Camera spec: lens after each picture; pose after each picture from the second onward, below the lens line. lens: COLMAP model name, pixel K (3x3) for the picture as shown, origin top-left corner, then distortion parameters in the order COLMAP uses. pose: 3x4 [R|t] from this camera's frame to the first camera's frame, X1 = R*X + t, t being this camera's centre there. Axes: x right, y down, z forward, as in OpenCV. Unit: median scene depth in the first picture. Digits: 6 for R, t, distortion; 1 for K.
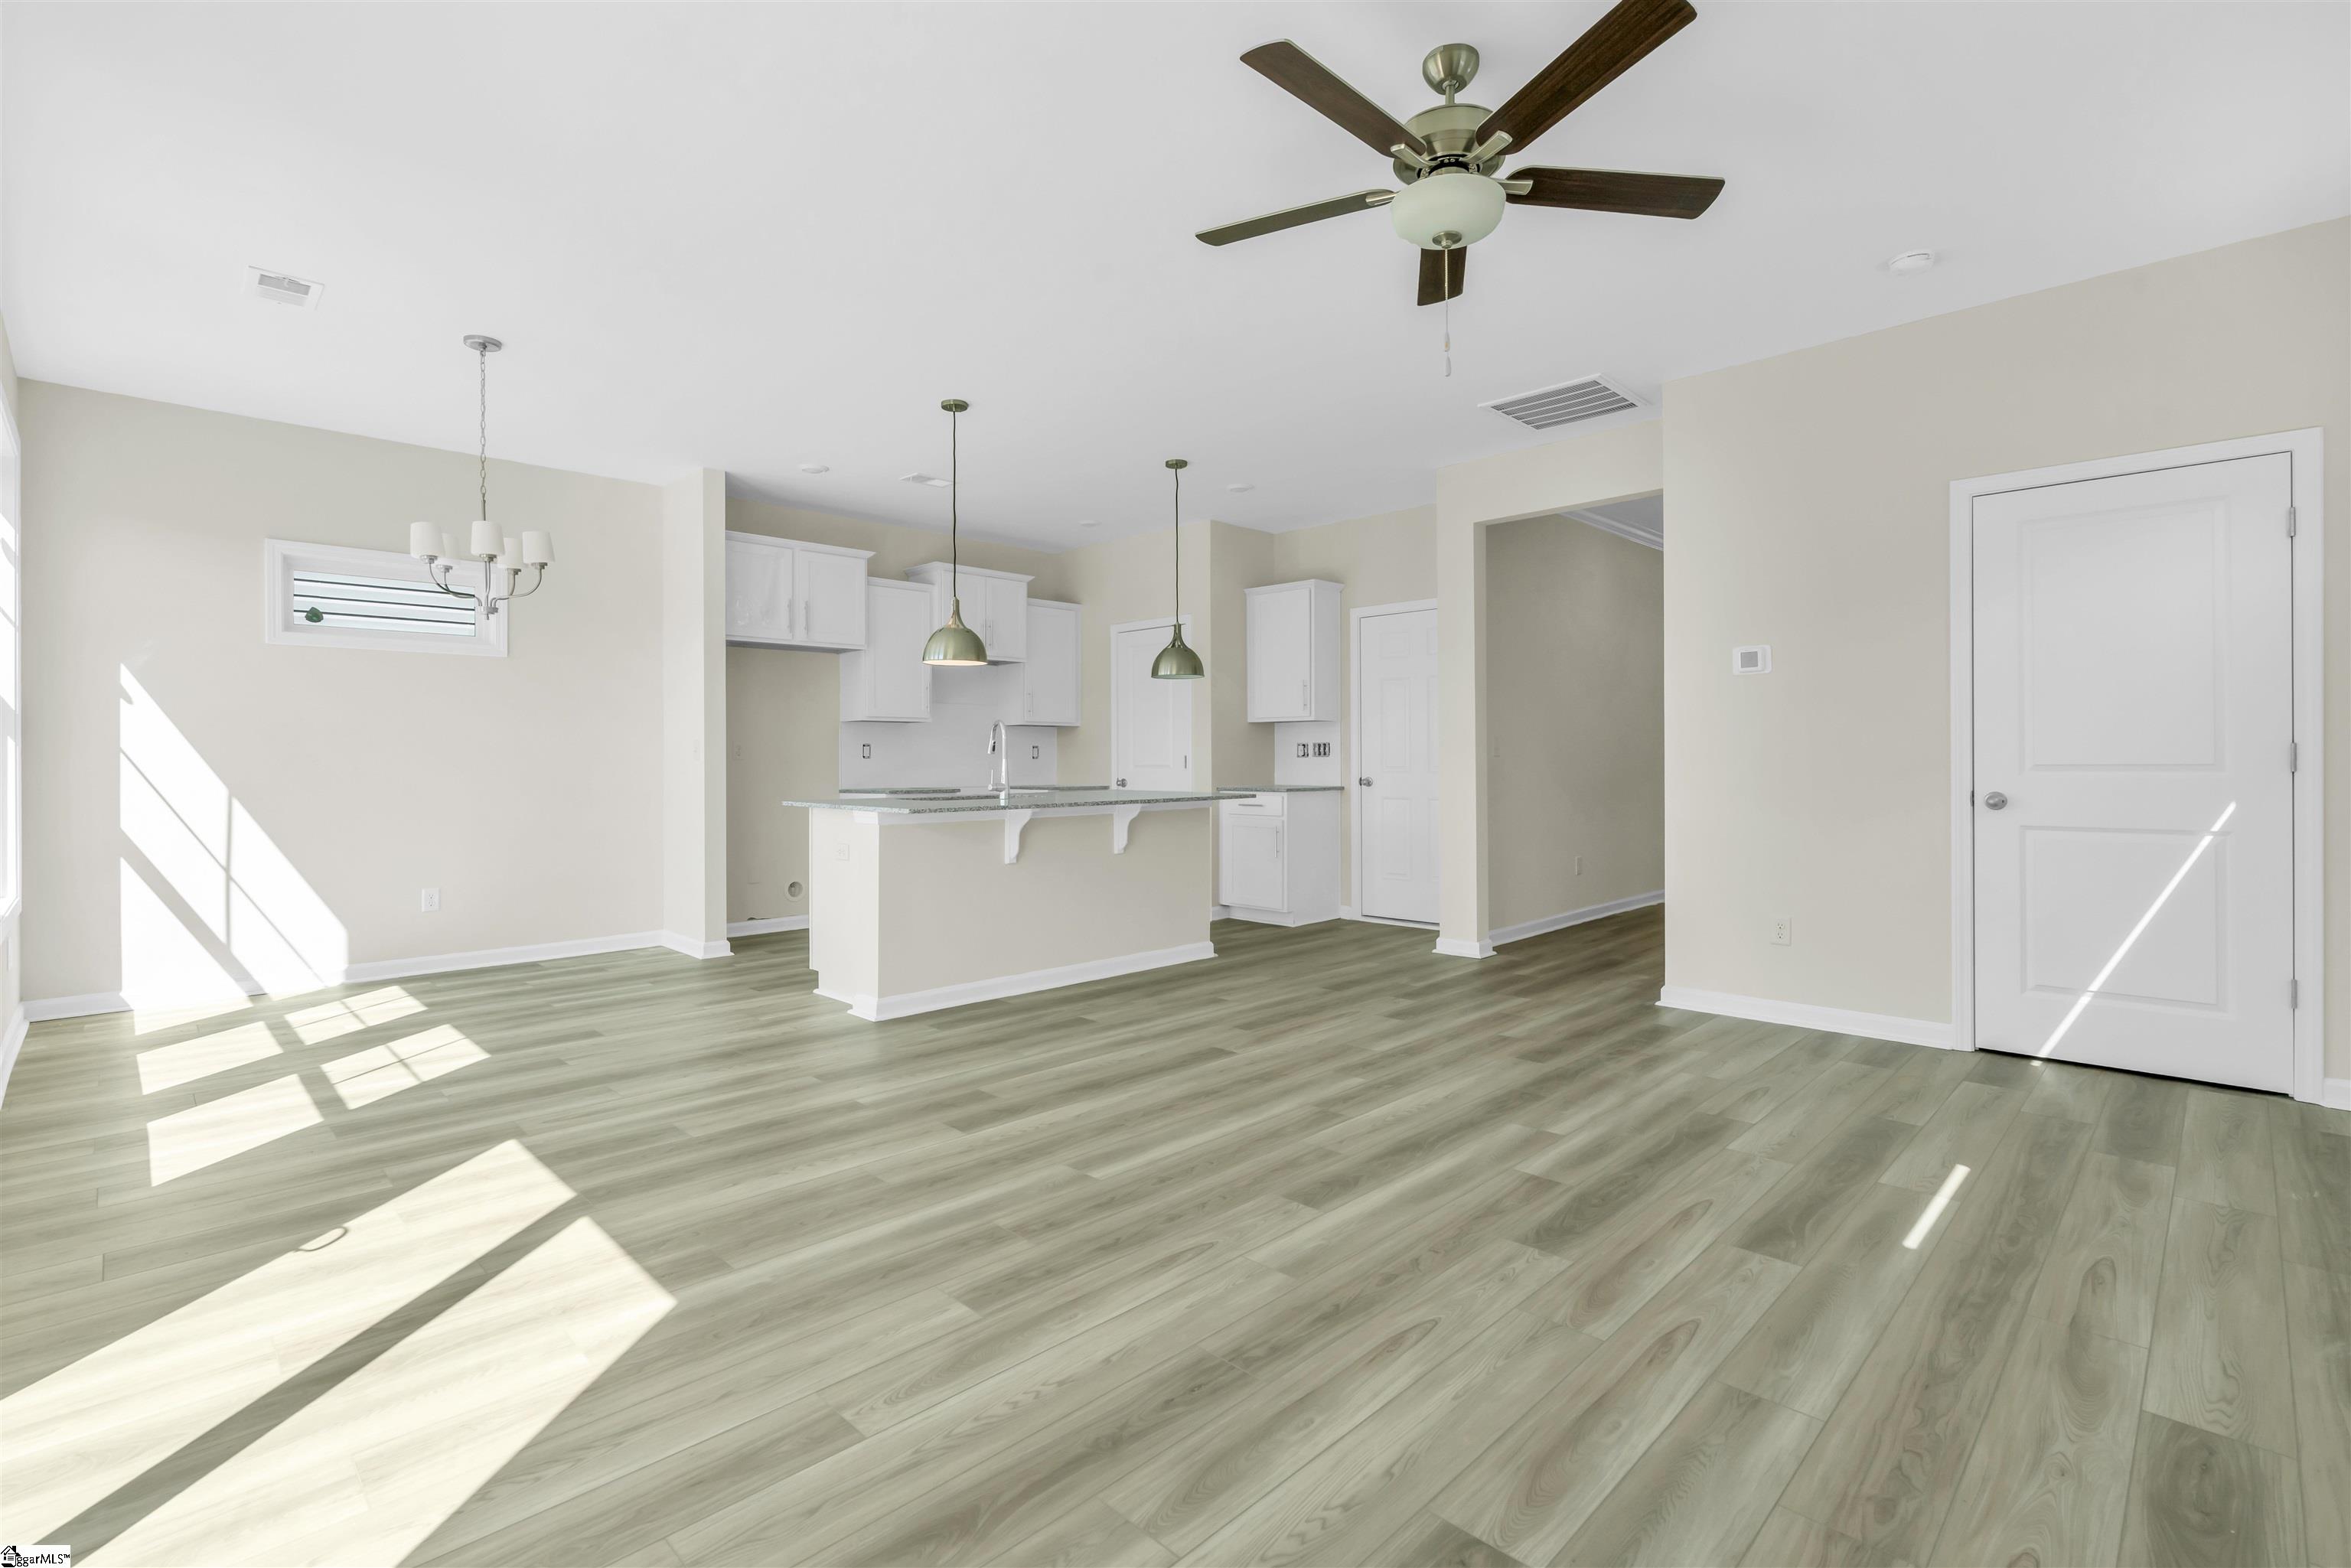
lens RADIAL K [[1072.3, 0, 1179.6], [0, 1072.3, 770.0], [0, 0, 1]] dist [-0.003903, 0.000685]
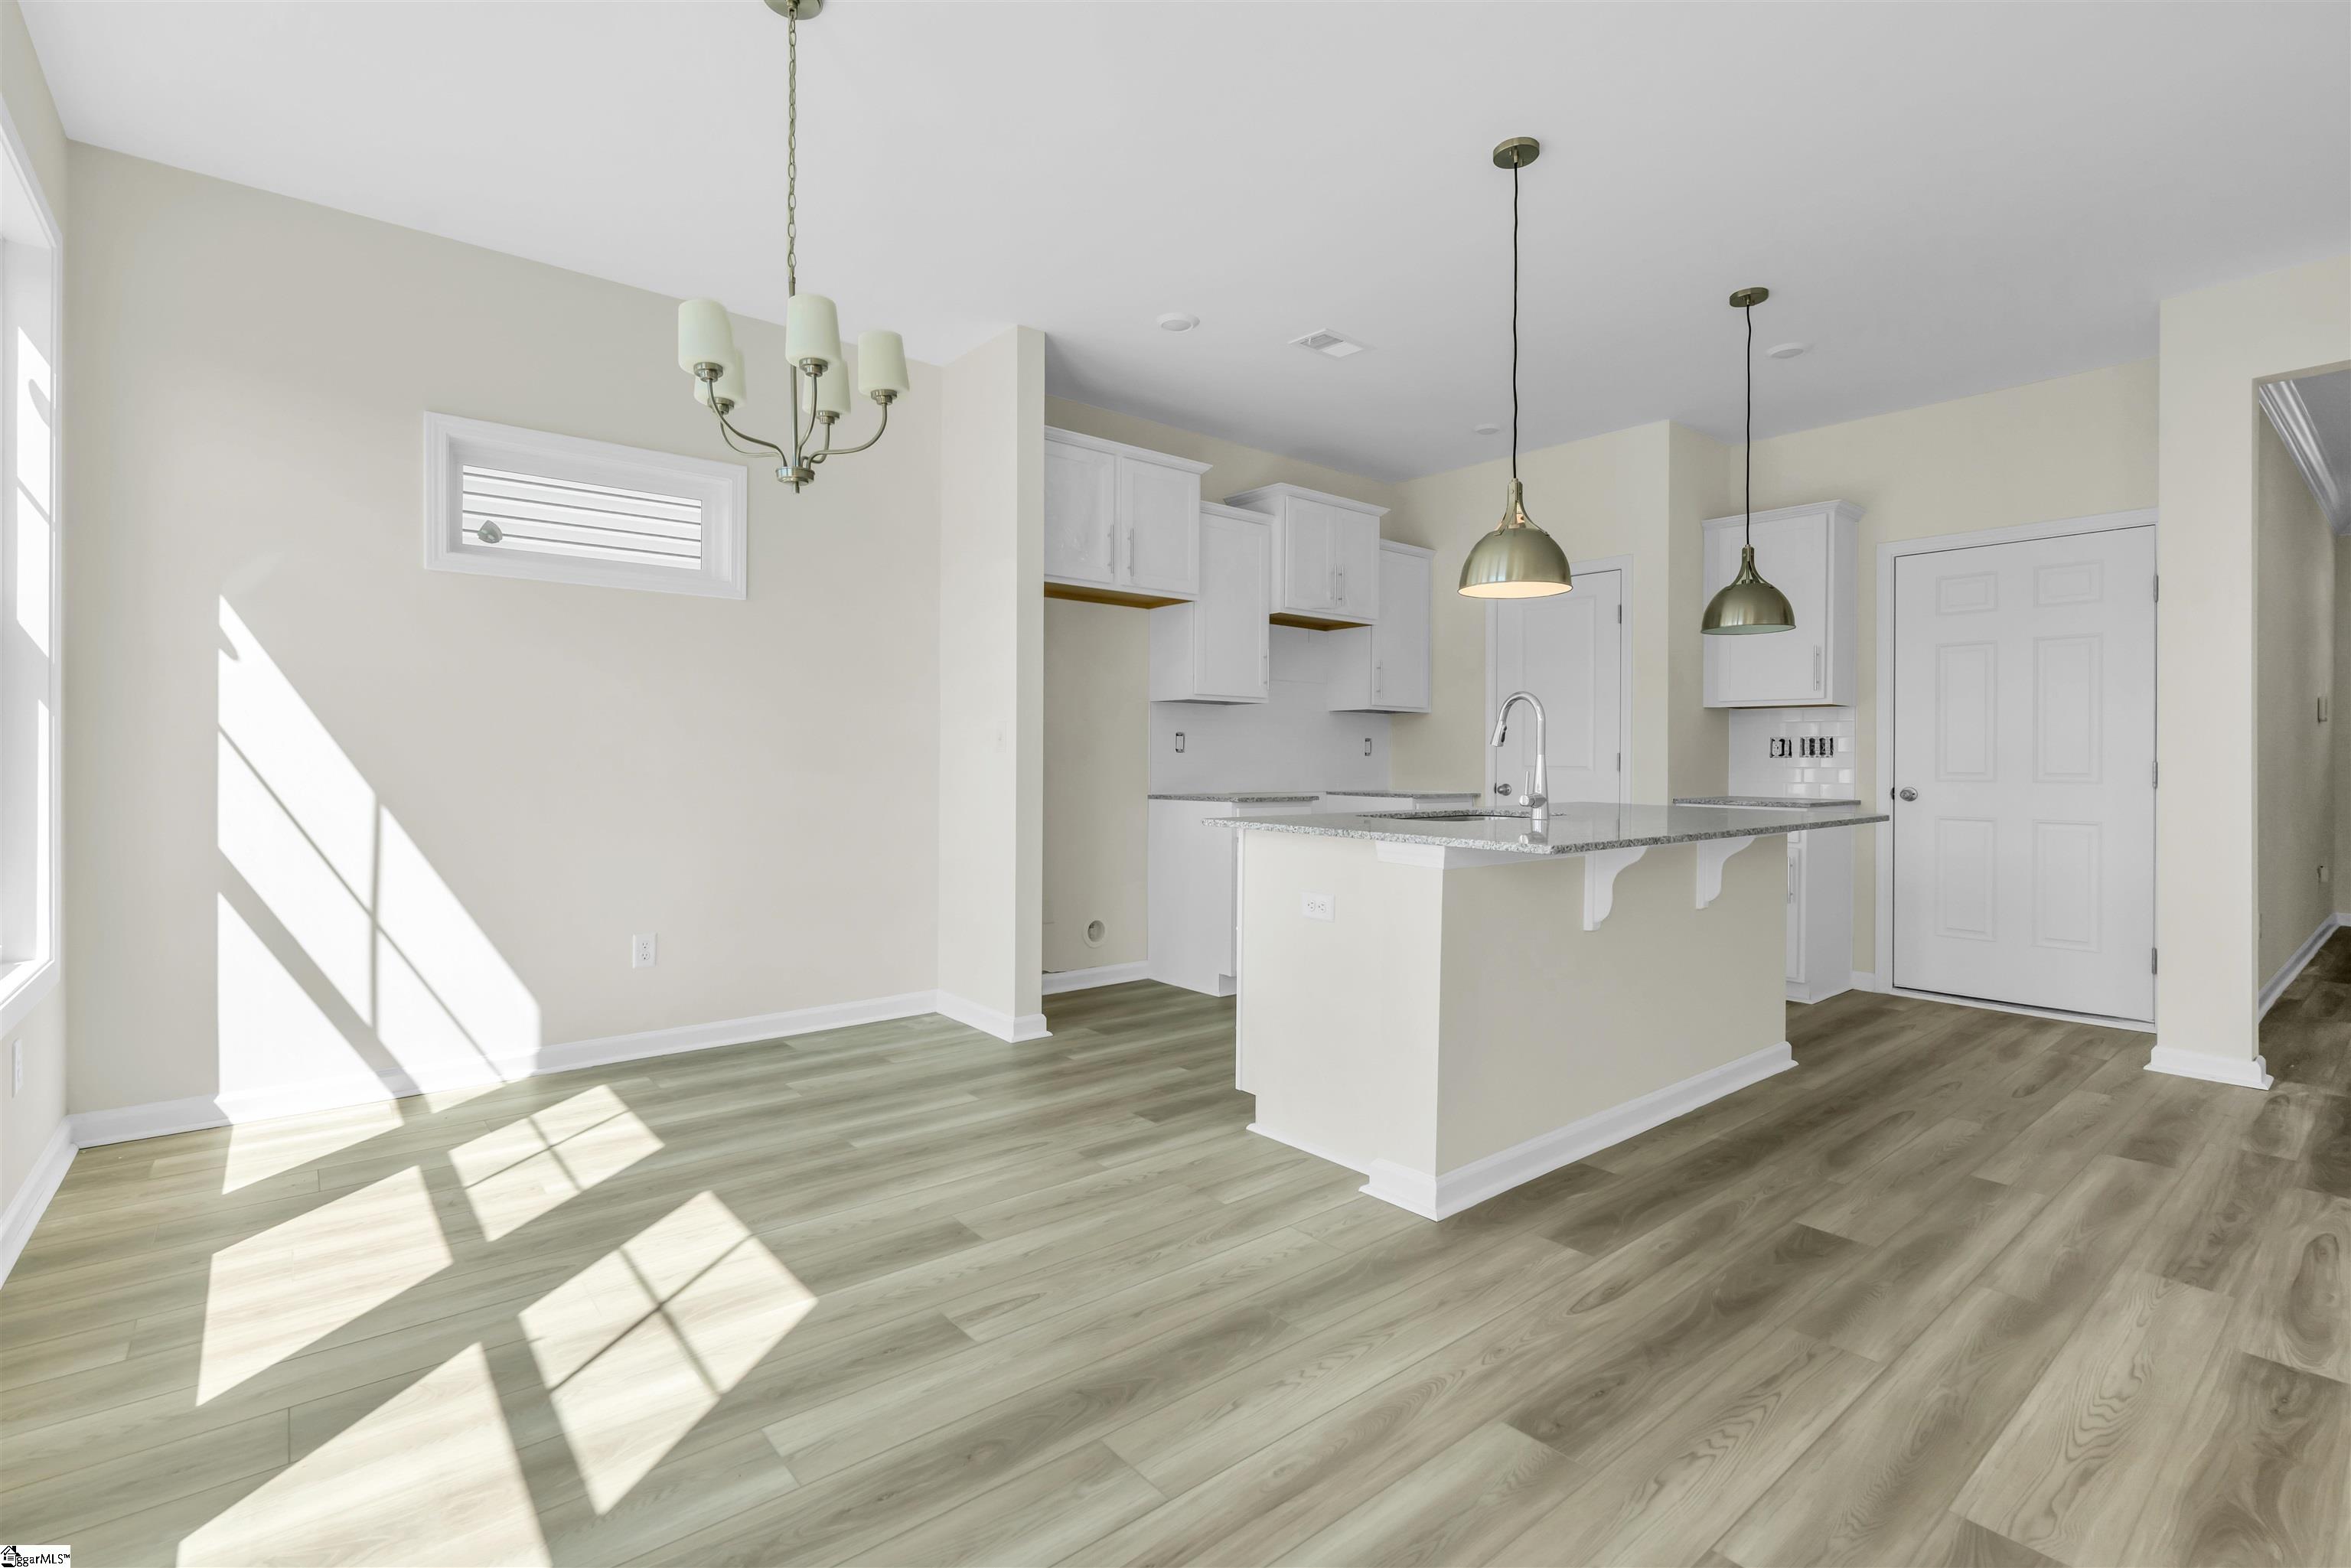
lens RADIAL K [[1072.3, 0, 1166.5], [0, 1072.3, 790.0], [0, 0, 1]] dist [-0.003903, 0.000685]
pose [[0.994882, 0.012184, -0.100304, -0.291020], [-0.010299, 0.999761, 0.019296, 0.000297], [0.100516, -0.018164, 0.994770, 0.339265]]
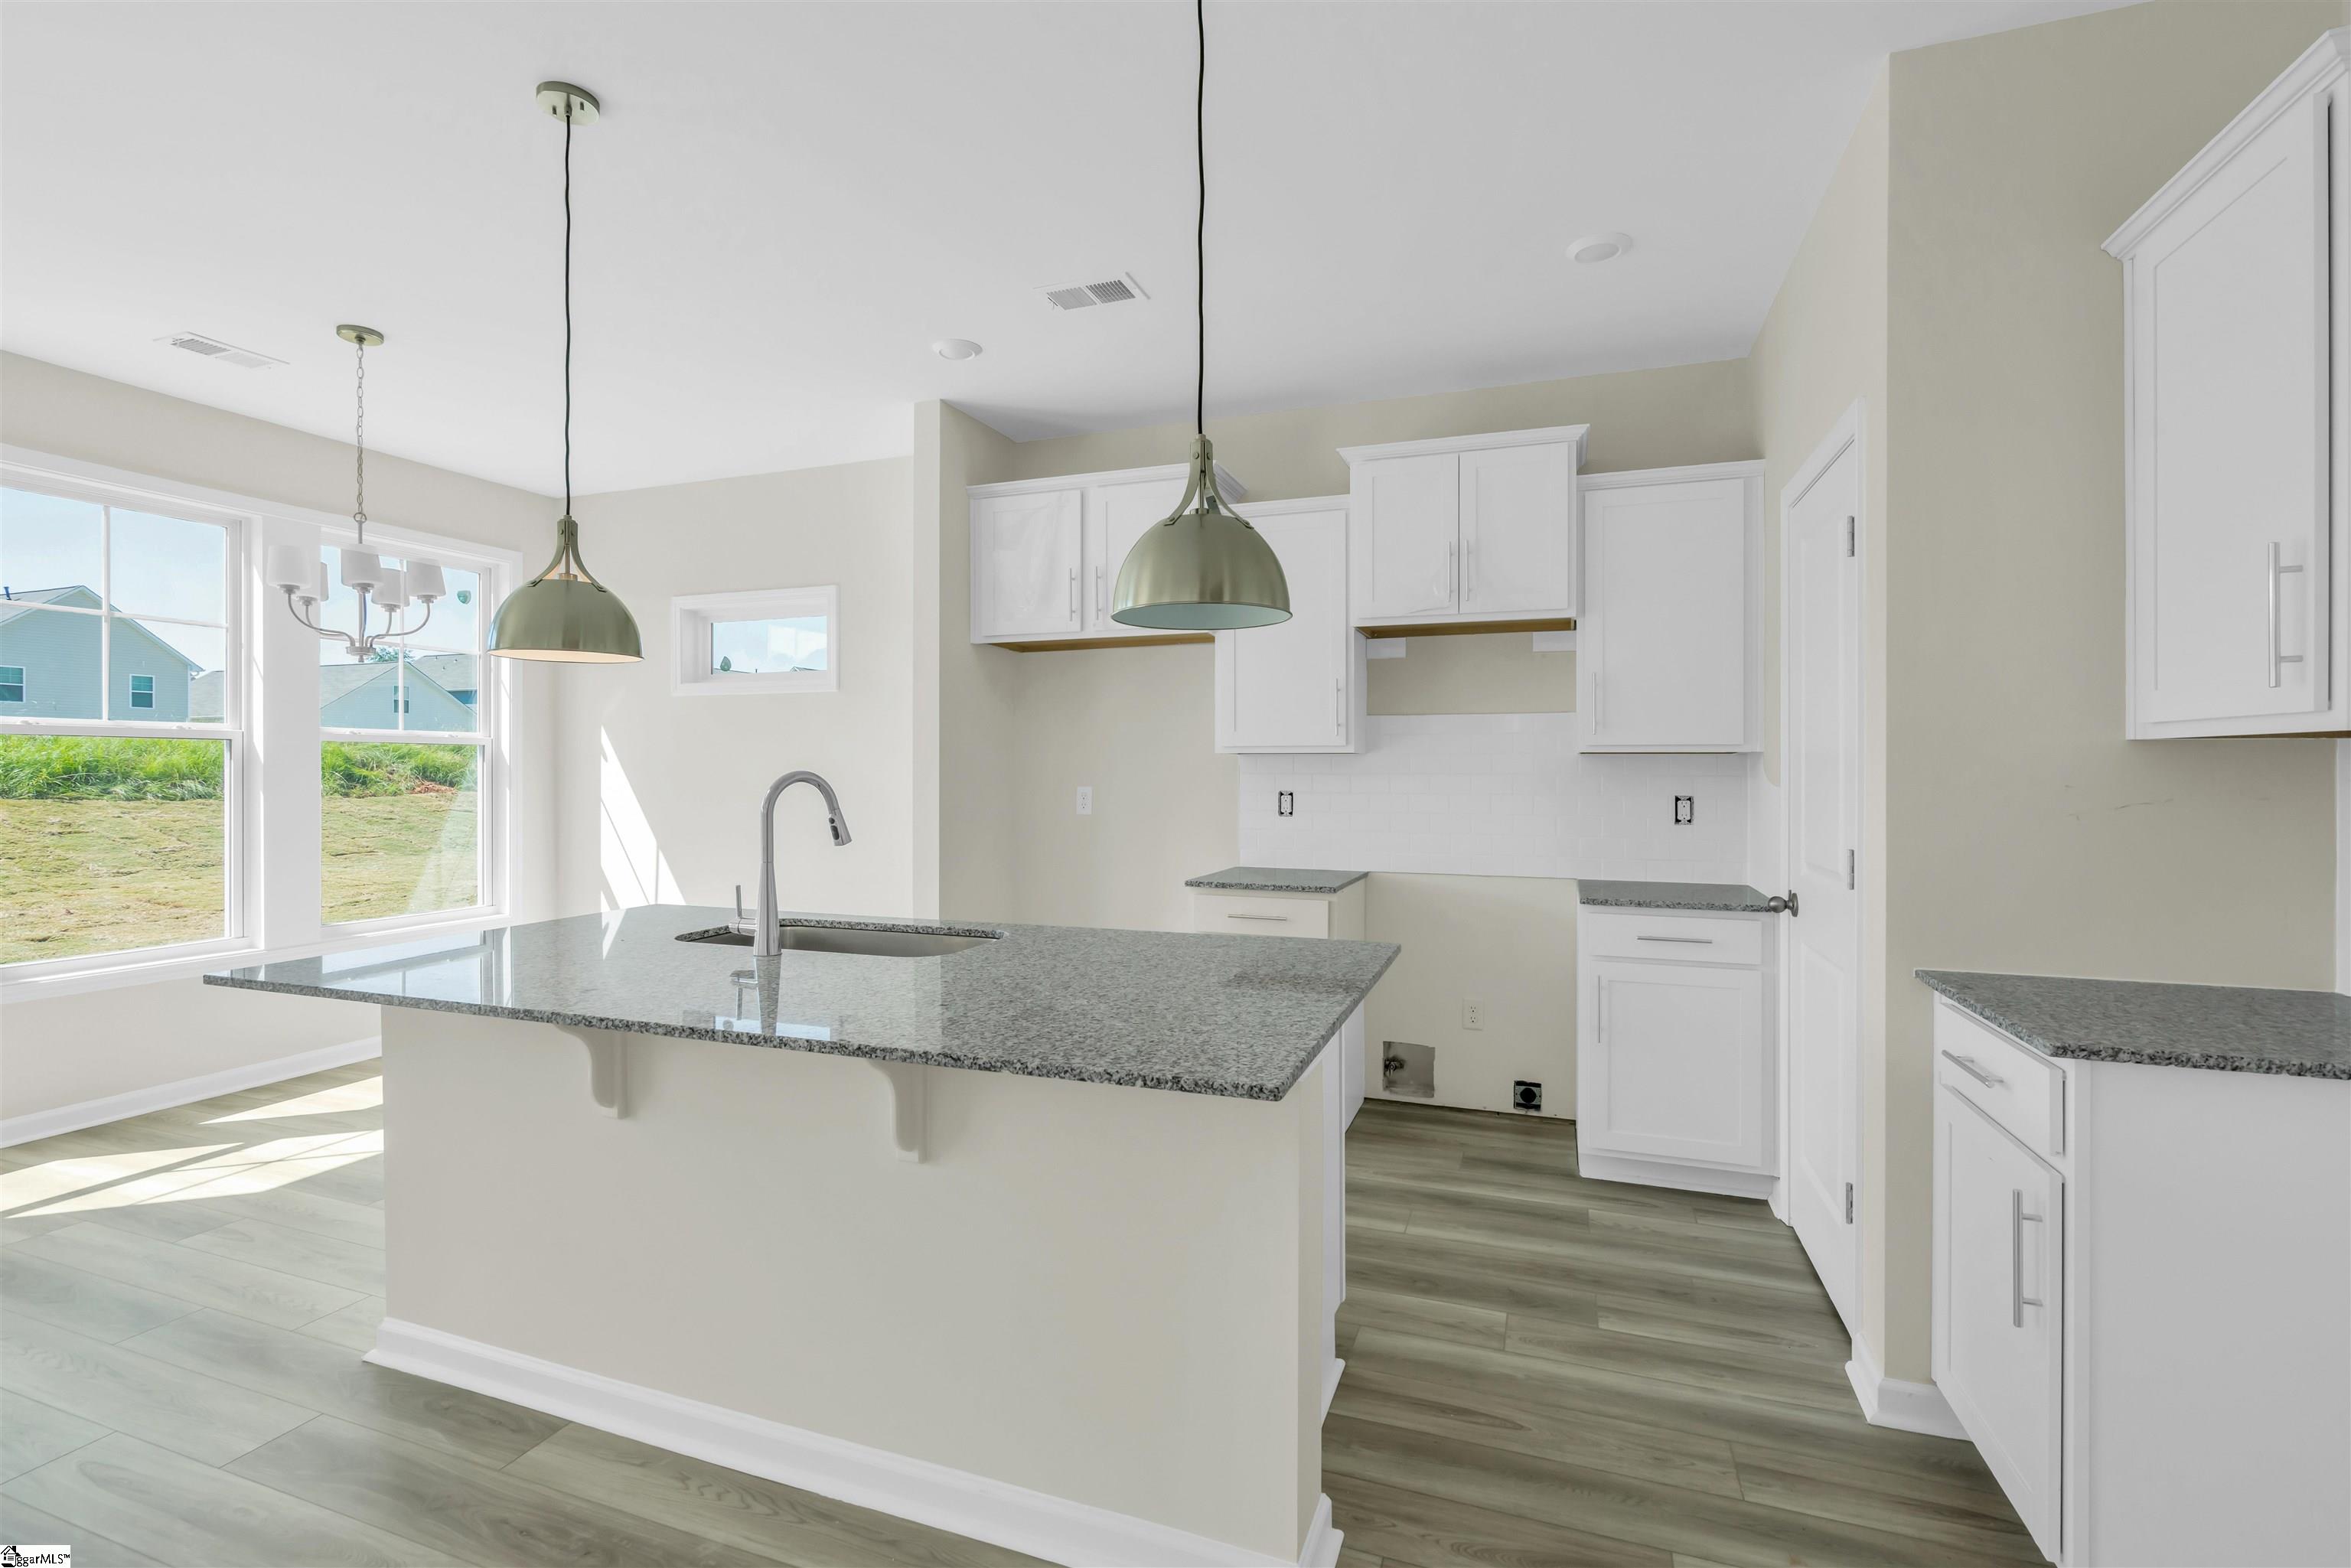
lens RADIAL K [[1072.3, 0, 1168.9], [0, 1072.3, 788.2], [0, 0, 1]] dist [-0.003903, 0.000685]
pose [[0.408393, 0.012552, -0.912720, 0.281403], [-0.010536, 0.999904, 0.009037, -0.040417], [0.912745, 0.005926, 0.408486, 0.907240]]
